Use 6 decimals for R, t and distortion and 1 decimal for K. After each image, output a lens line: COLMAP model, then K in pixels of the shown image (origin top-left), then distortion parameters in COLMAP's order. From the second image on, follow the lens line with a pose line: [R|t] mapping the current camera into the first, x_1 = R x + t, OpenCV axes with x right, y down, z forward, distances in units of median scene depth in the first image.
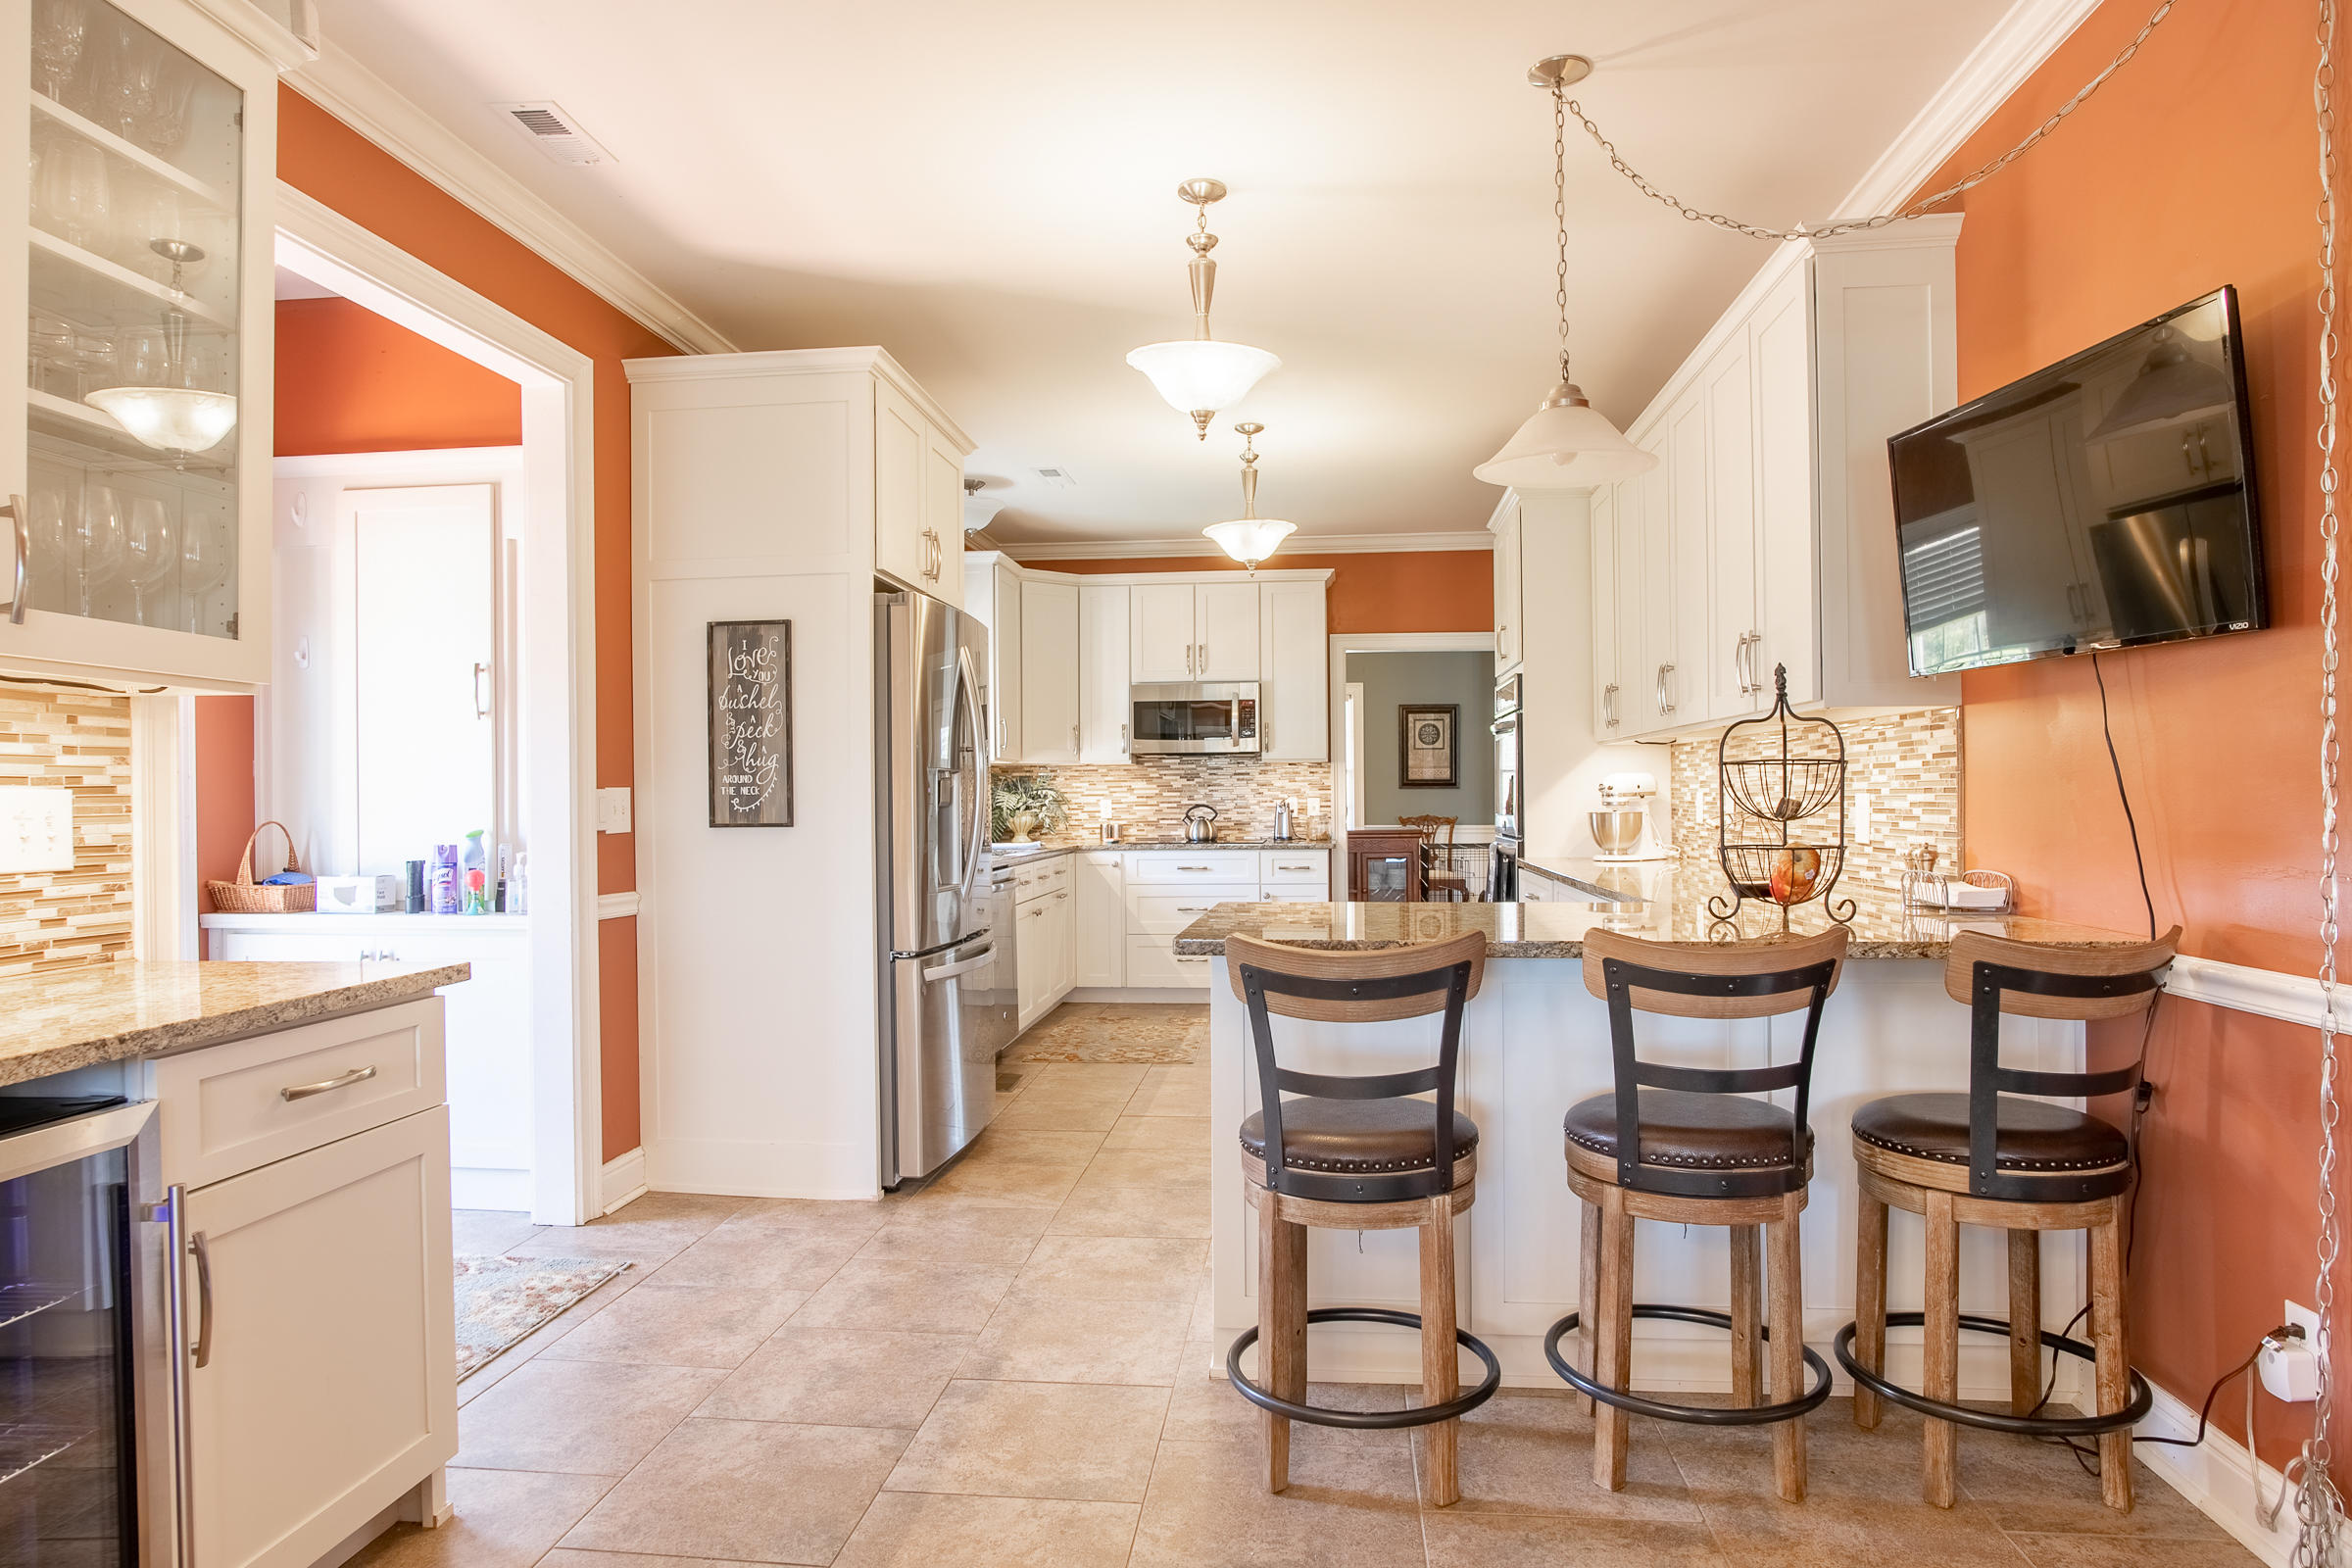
lens RADIAL K [[1366.5, 0, 1182.5], [0, 1366.5, 789.4], [0, 0, 1]] dist [-0.041425, 0.019244]
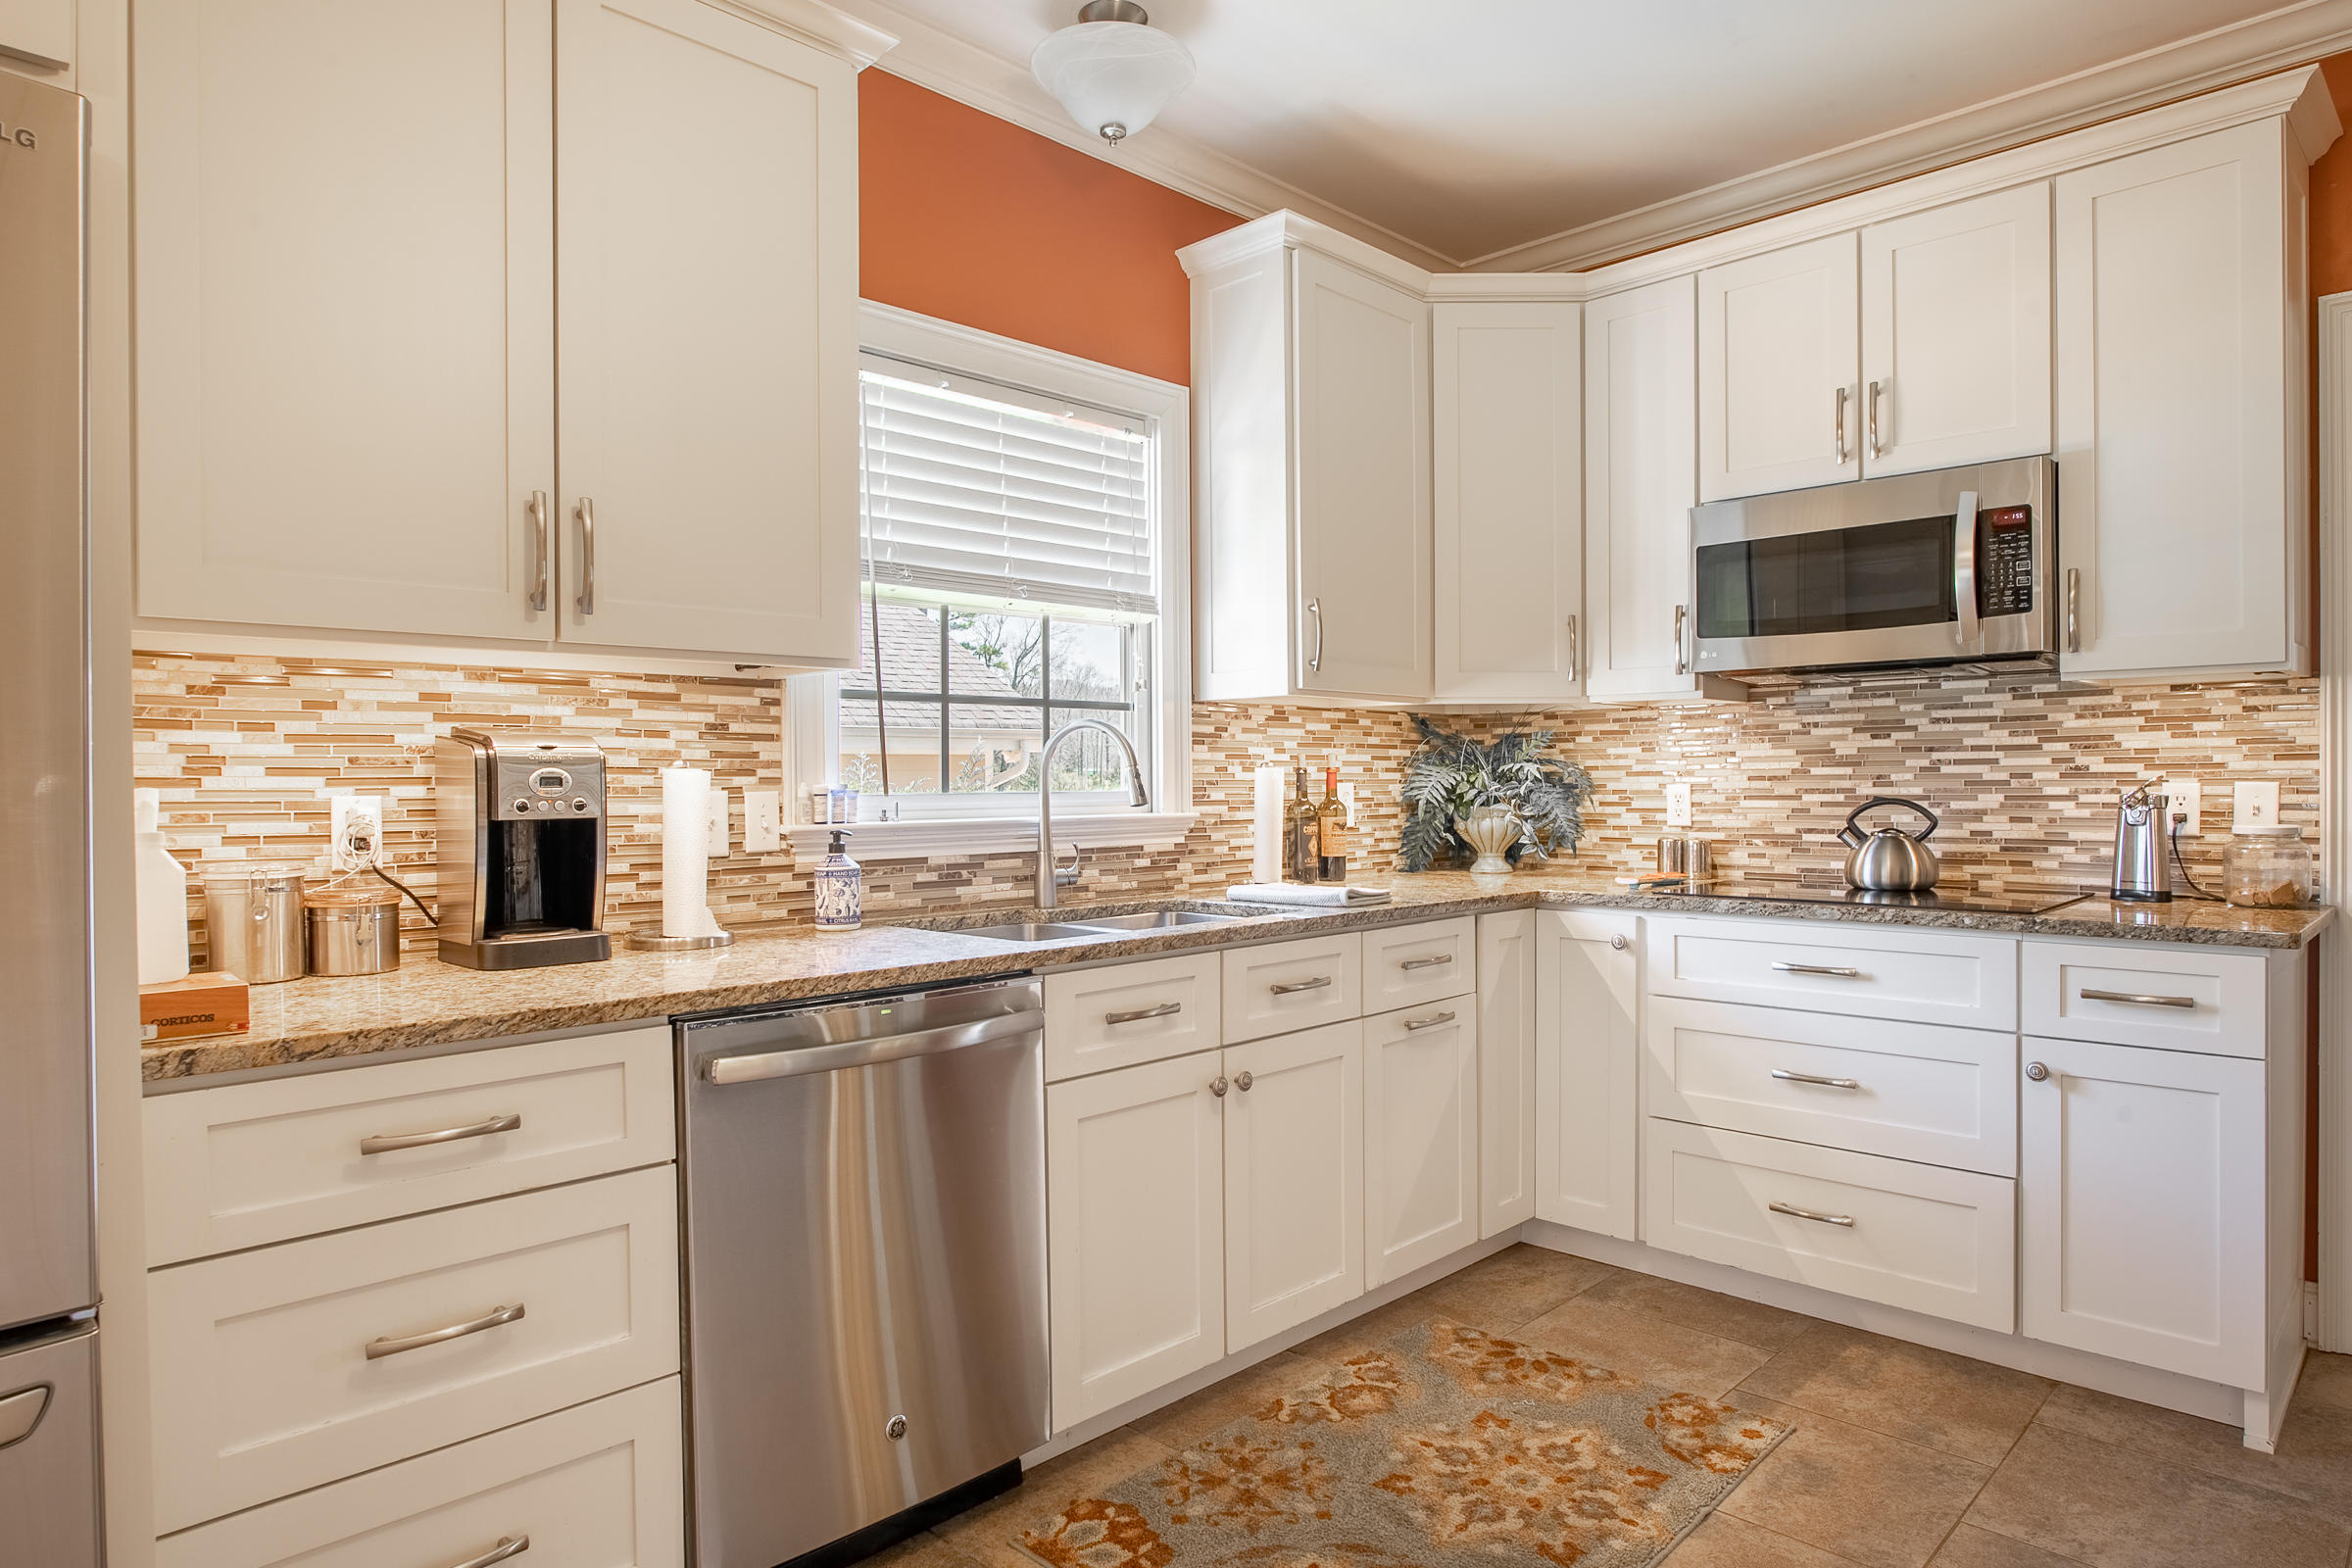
lens RADIAL K [[1366.5, 0, 1182.5], [0, 1366.5, 789.4], [0, 0, 1]] dist [-0.041425, 0.019244]
pose [[0.779150, 0.006808, -0.626801, 0.097731], [0.004728, 0.999849, 0.016737, 0.001247], [0.626820, -0.016005, 0.779000, 0.566564]]
